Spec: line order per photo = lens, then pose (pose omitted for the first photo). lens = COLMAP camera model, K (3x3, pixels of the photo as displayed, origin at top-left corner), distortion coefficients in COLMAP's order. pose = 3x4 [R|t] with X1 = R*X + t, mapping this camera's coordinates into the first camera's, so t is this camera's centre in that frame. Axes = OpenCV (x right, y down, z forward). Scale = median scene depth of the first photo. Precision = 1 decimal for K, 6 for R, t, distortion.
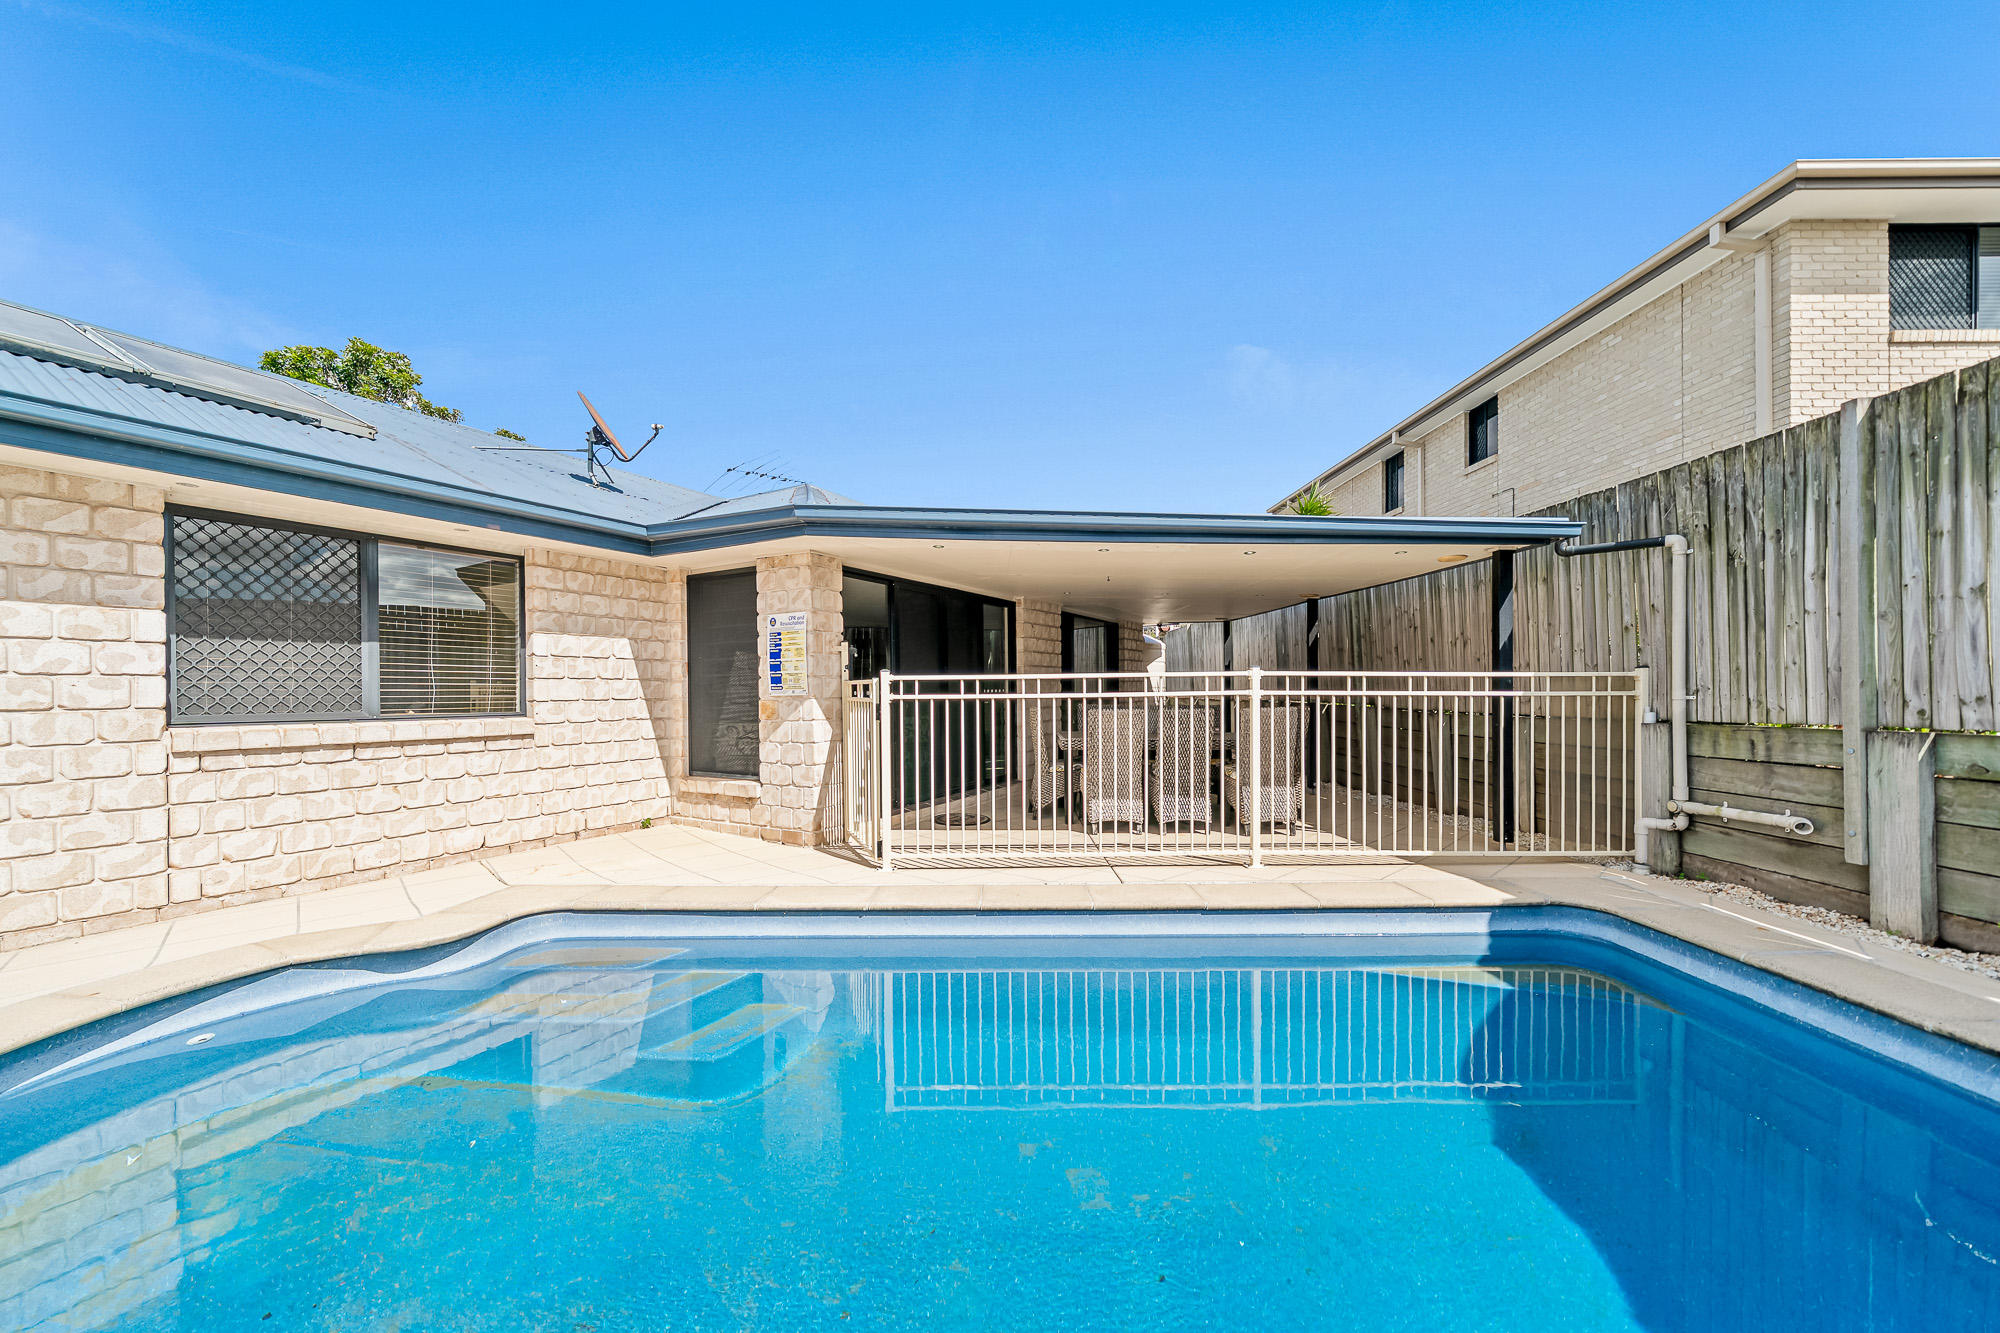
lens RADIAL K [[713.9, 0, 999.9], [0, 713.9, 698.0], [0, 0, 1]] dist [-0.003131, 0.000163]
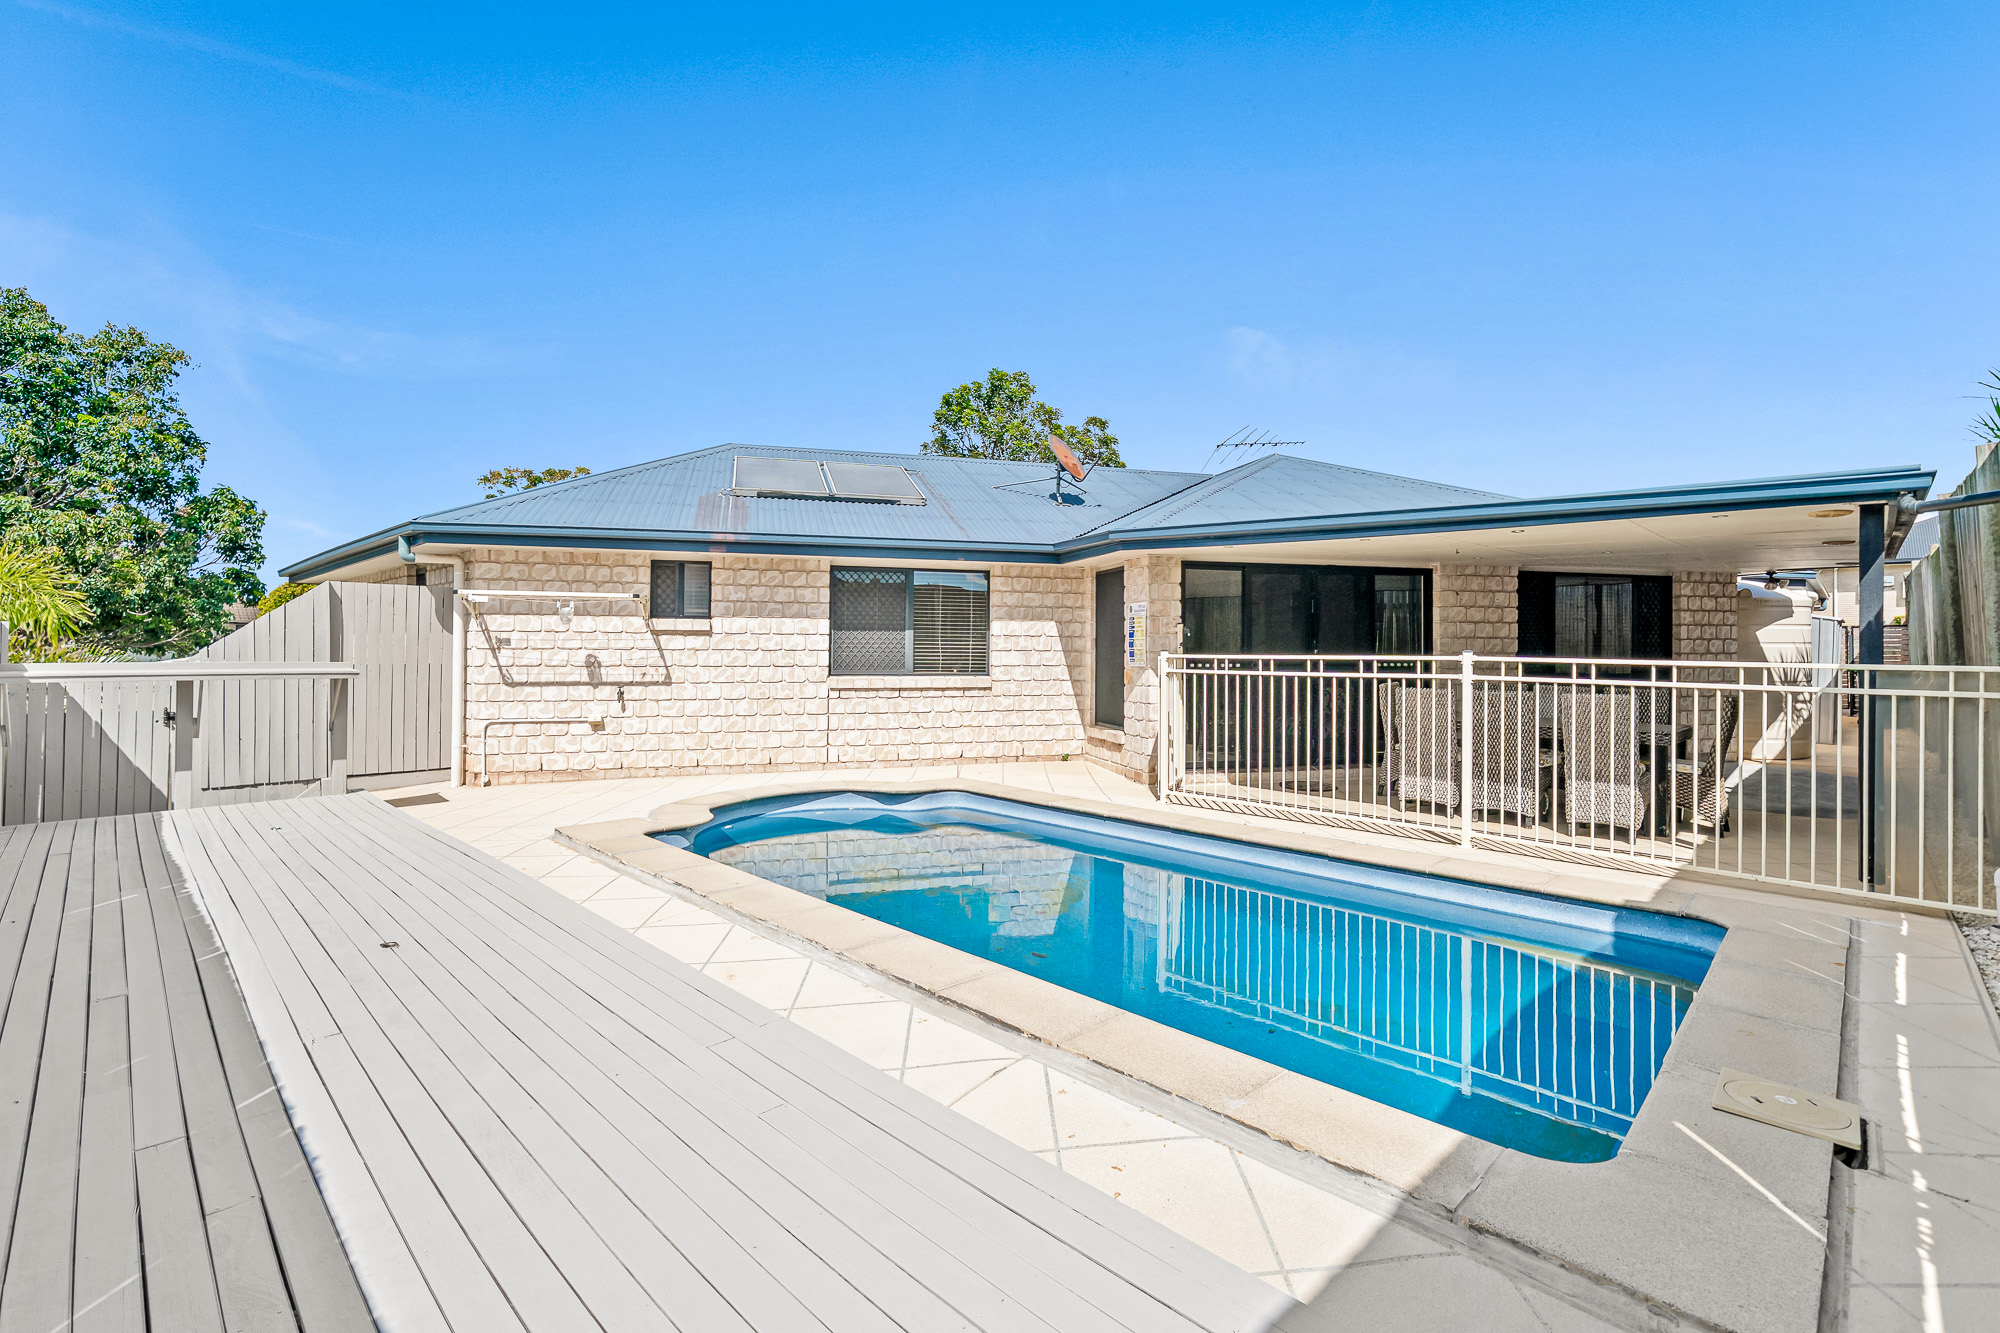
lens RADIAL K [[886.3, 0, 1002.1], [0, 886.3, 642.8], [0, 0, 1]] dist [0.000901, 0.000148]
pose [[0.714303, 0.008021, -0.699791, 0.662855], [-0.018650, 0.999797, -0.007577, -0.029678], [0.699588, 0.018464, 0.714308, -0.324404]]
